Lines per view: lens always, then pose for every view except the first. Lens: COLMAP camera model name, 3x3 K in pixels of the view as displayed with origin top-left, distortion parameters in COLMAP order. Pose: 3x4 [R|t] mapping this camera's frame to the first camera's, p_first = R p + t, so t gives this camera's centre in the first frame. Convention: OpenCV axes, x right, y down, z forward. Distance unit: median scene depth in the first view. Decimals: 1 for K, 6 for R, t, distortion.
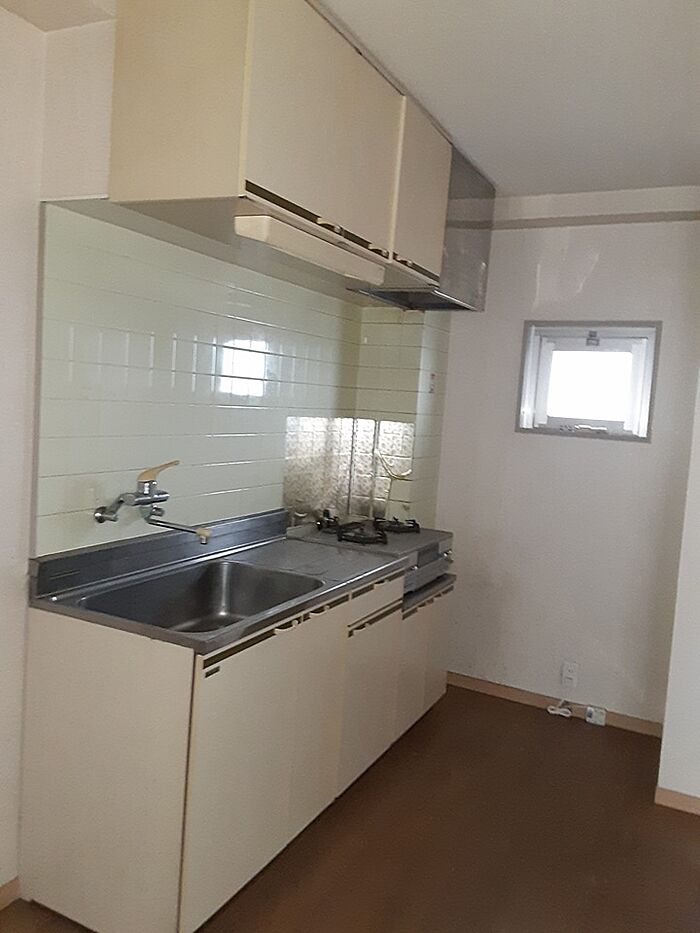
lens RADIAL K [[764.7, 0, 344.9], [0, 764.7, 461.5], [0, 0, 1]] dist [0.146497, -0.258214]
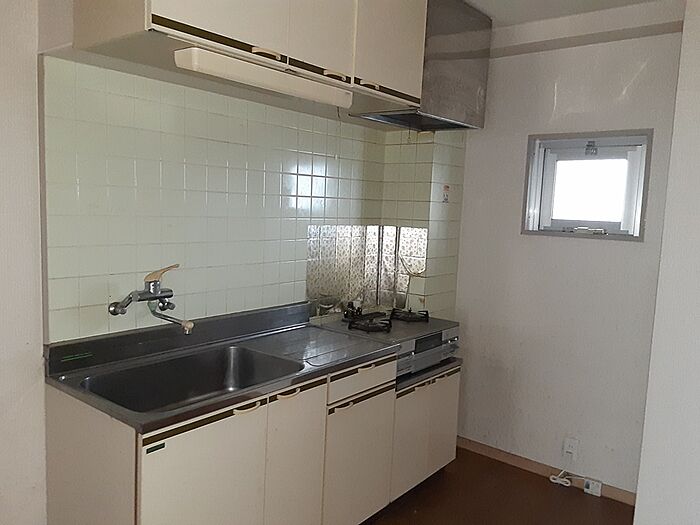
lens RADIAL K [[573.7, 0, 339.8], [0, 573.7, 267.1], [0, 0, 1]] dist [0.146497, -0.258214]
pose [[0.977574, -0.008028, -0.210440, 0.149656], [0.010853, 0.999866, 0.012276, -0.003150], [0.210313, -0.014285, 0.977530, 0.111394]]
